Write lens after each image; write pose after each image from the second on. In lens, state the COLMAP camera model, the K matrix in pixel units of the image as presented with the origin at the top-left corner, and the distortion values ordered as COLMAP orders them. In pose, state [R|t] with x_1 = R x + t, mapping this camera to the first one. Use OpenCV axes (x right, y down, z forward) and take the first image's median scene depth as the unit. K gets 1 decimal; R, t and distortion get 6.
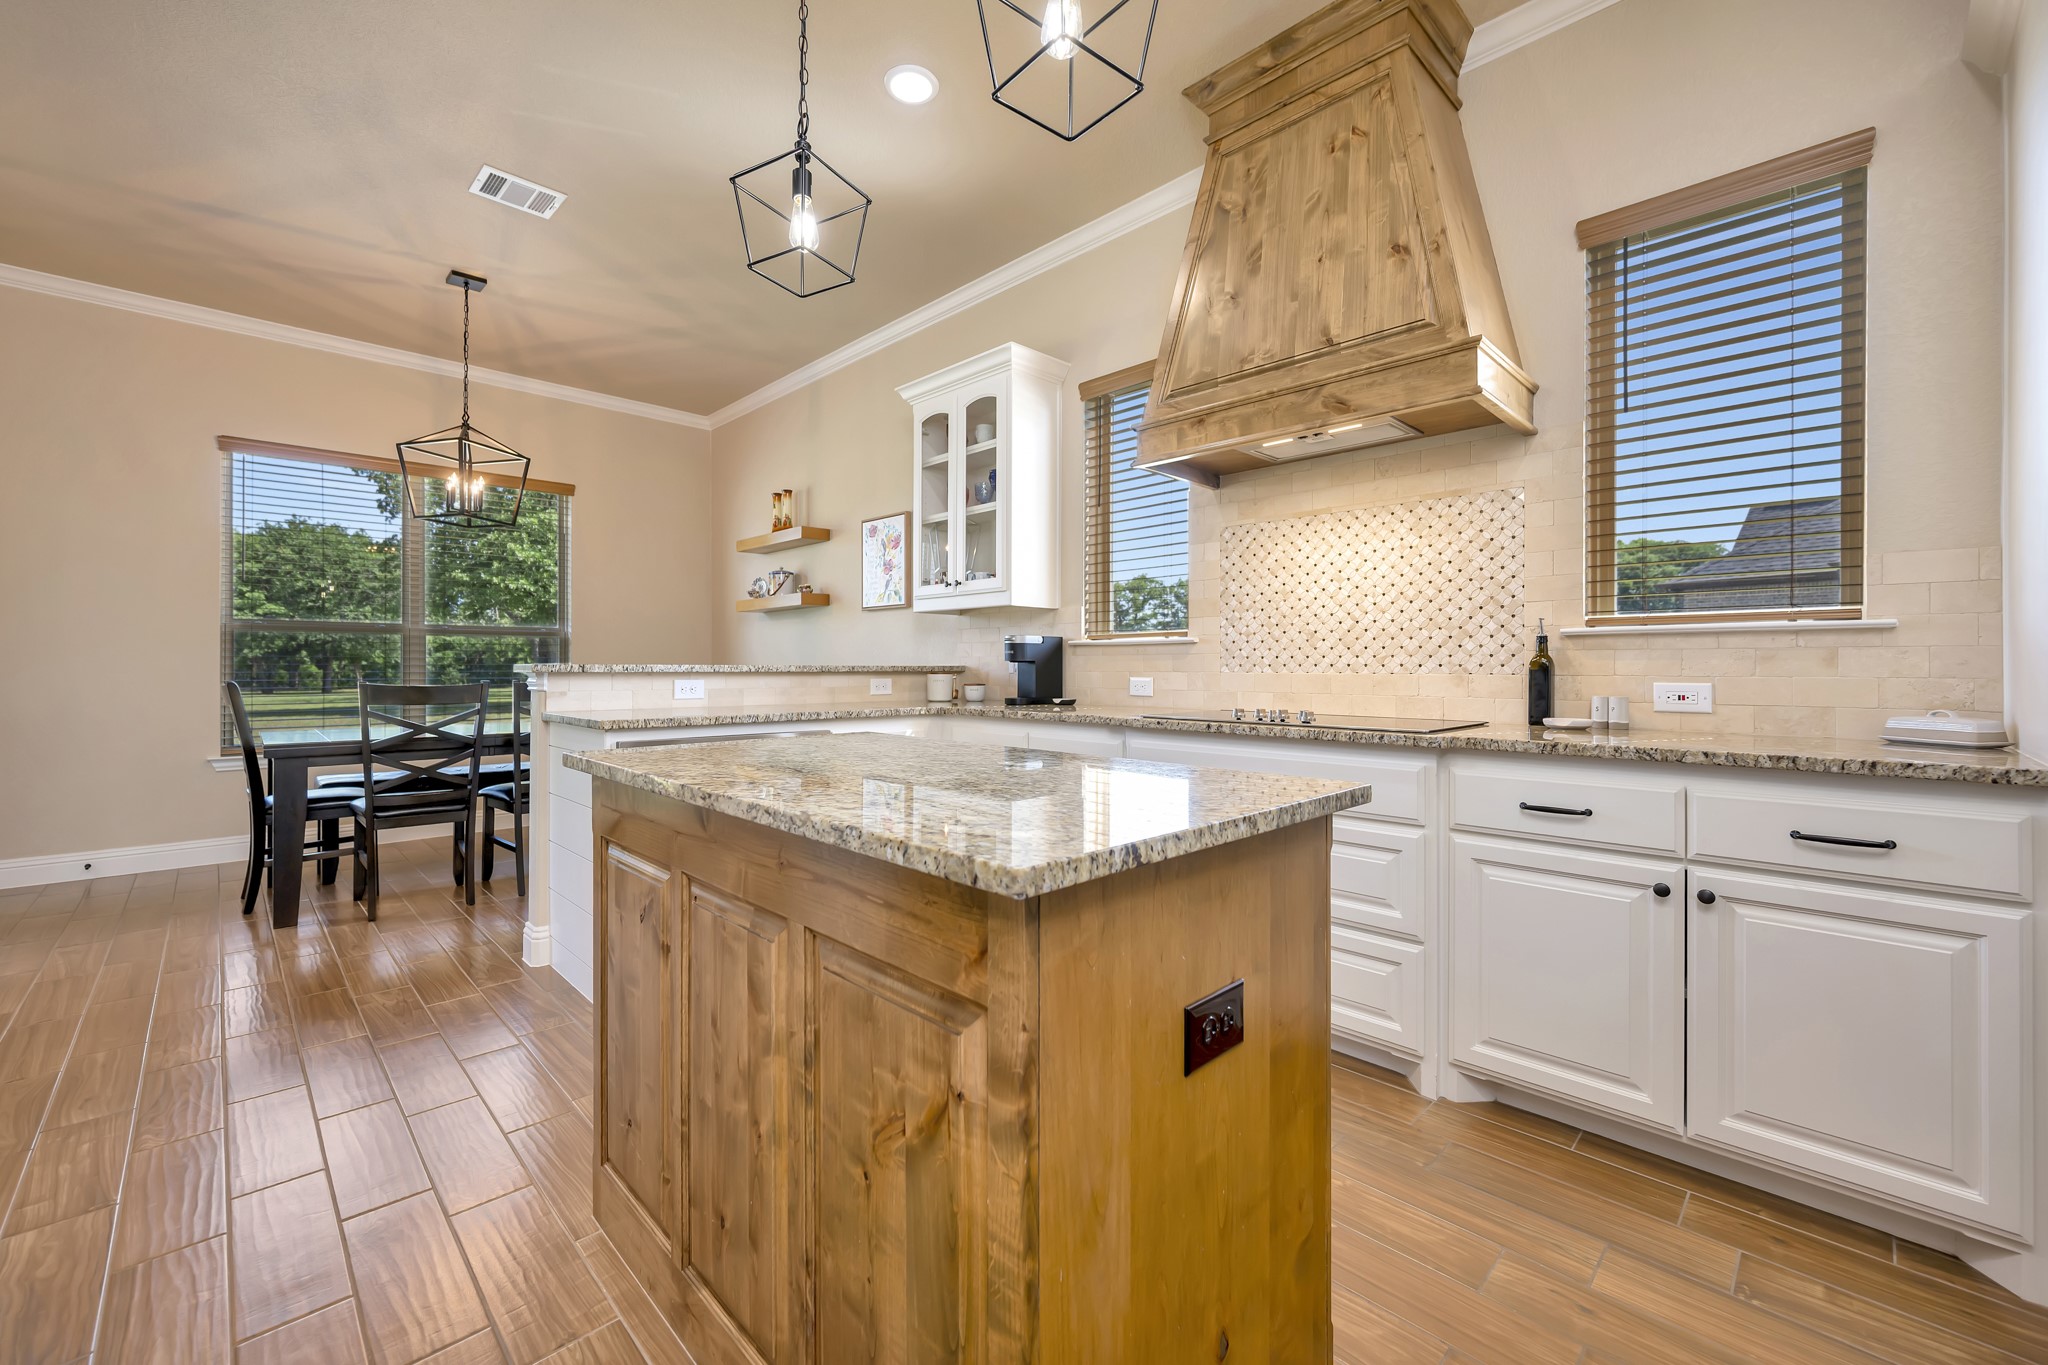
lens RADIAL K [[826.3, 0, 1028.7], [0, 826.3, 664.2], [0, 0, 1]] dist [-0.000118, -0.000040]
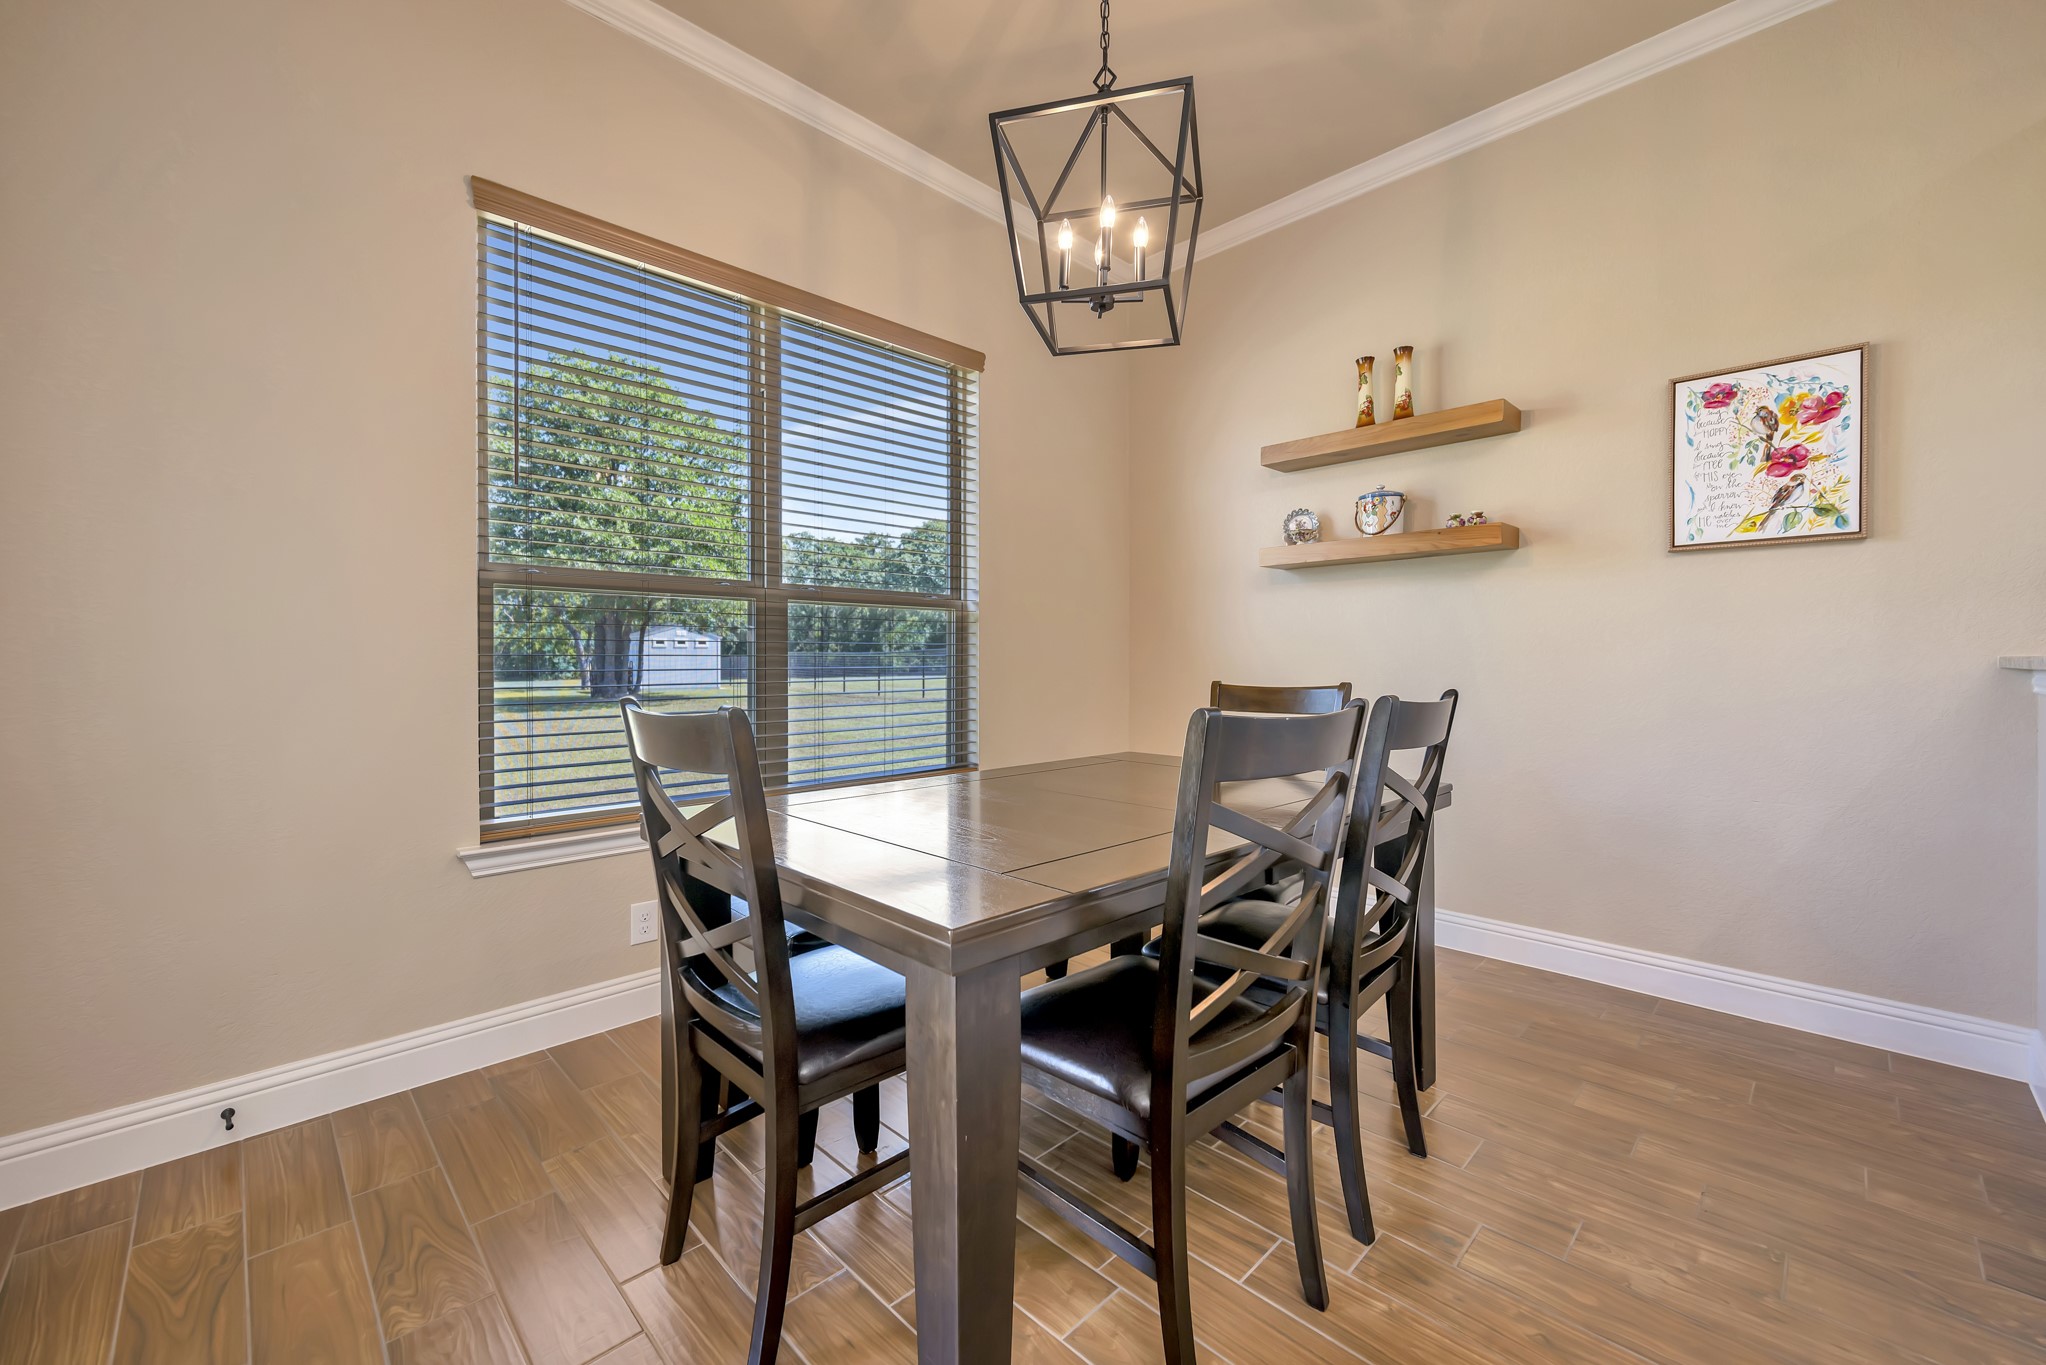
lens RADIAL K [[825.5, 0, 1027.7], [0, 825.5, 664.2], [0, 0, 1]] dist [-0.000118, -0.000040]
pose [[0.999991, 0.000435, 0.004326, -0.717220], [-0.000468, 0.999971, 0.007663, 0.002728], [-0.004323, -0.007665, 0.999961, 0.563525]]
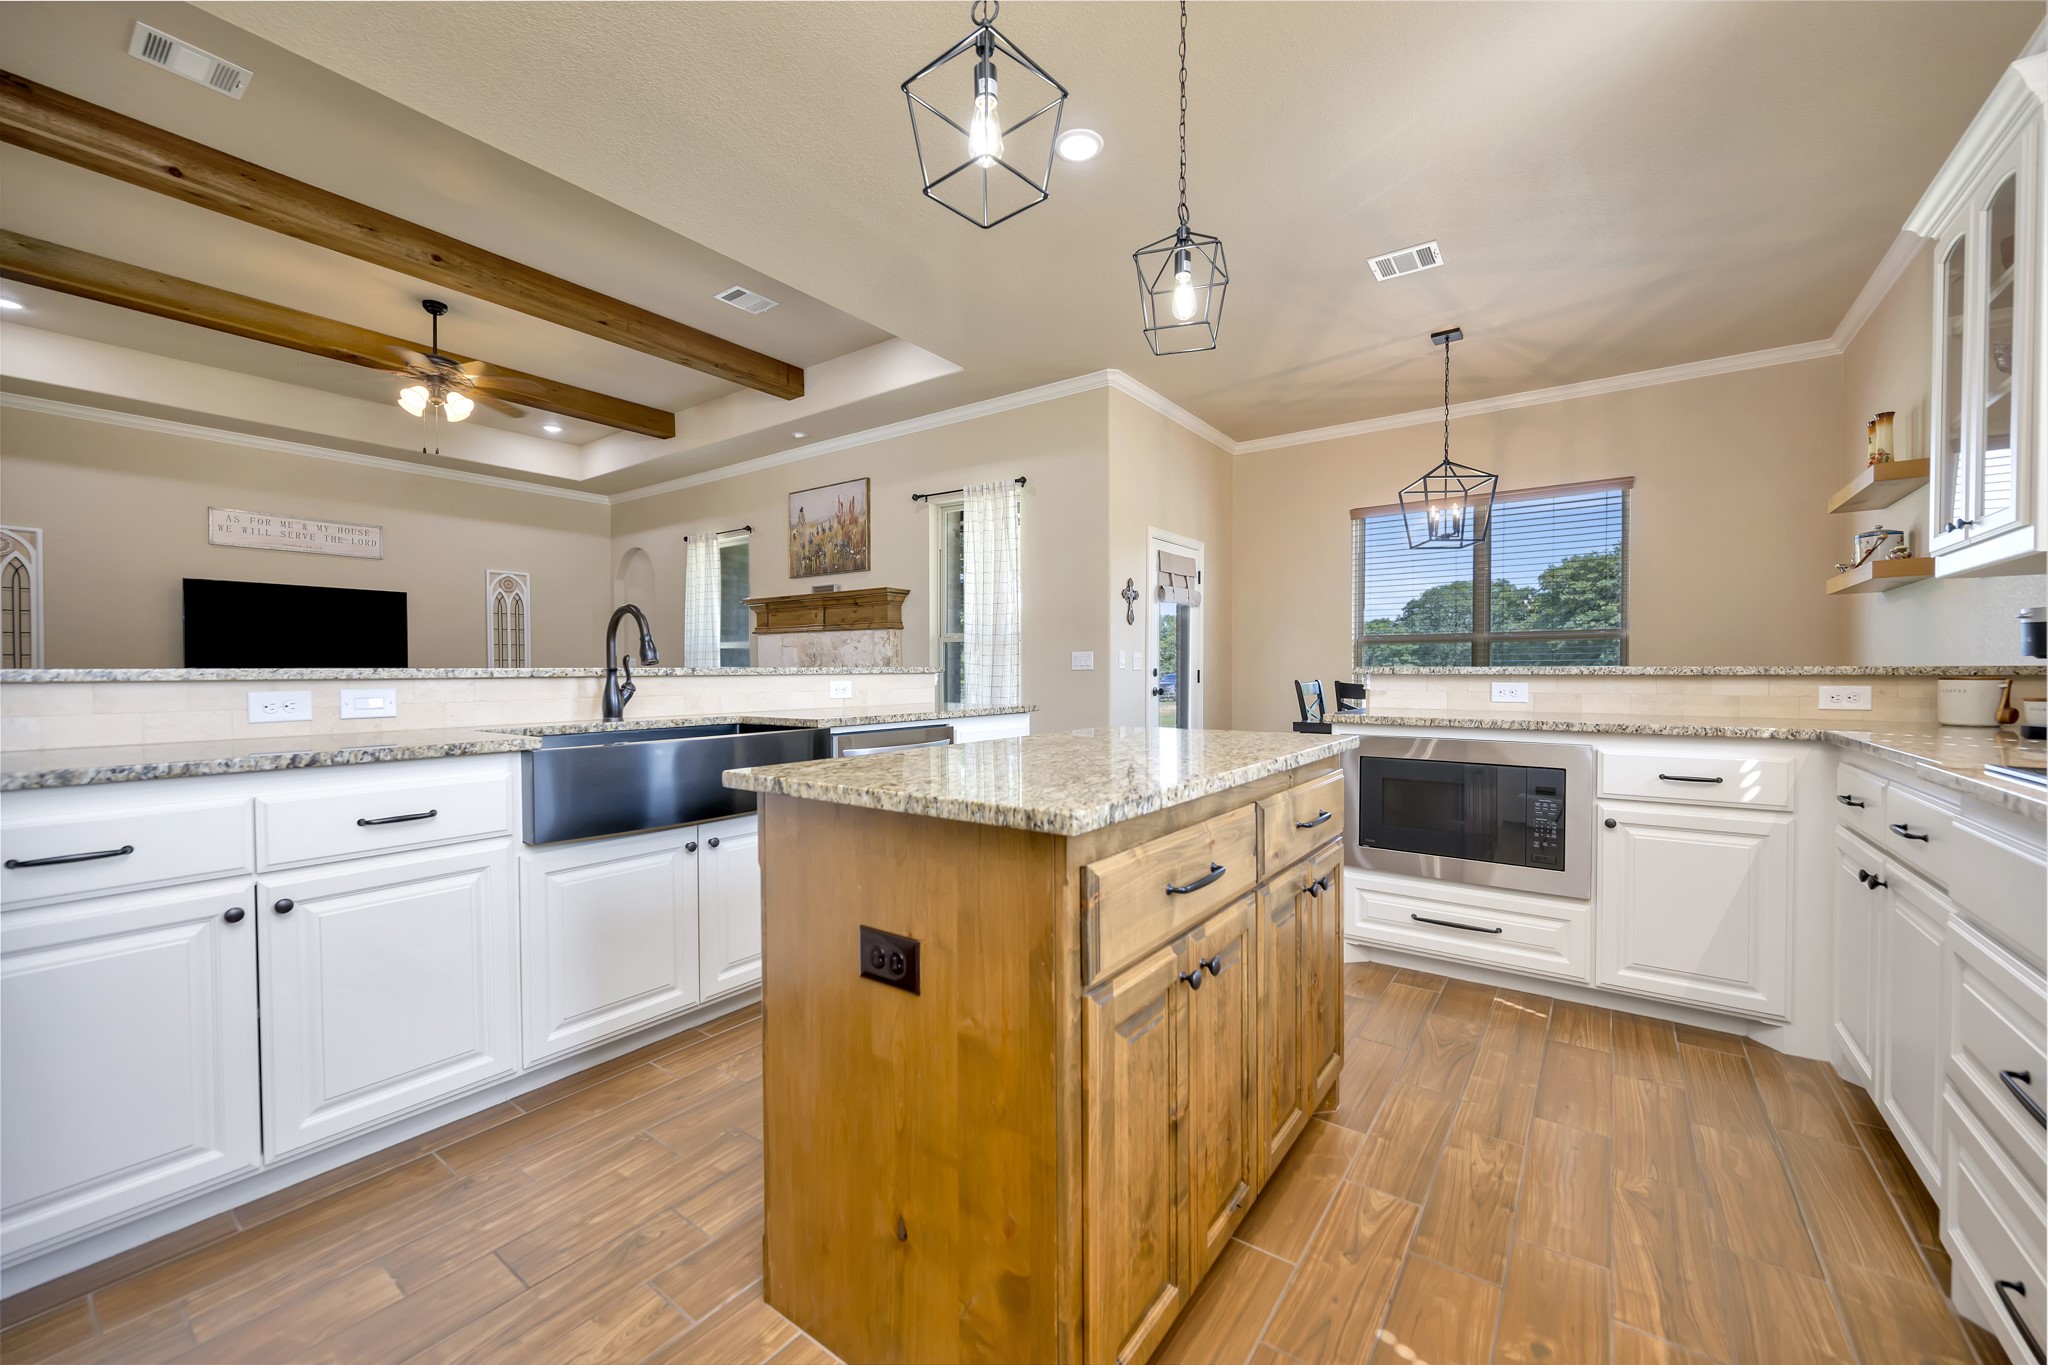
lens RADIAL K [[793.1, 0, 1024.0], [0, 793.1, 682.5], [0, 0, 1]] dist [-0.000808, -0.000022]
pose [[0.158604, 0.014129, -0.987241, 0.331643], [0.005117, 0.999872, 0.015132, 0.001598], [0.987329, -0.007451, 0.158512, 0.236125]]
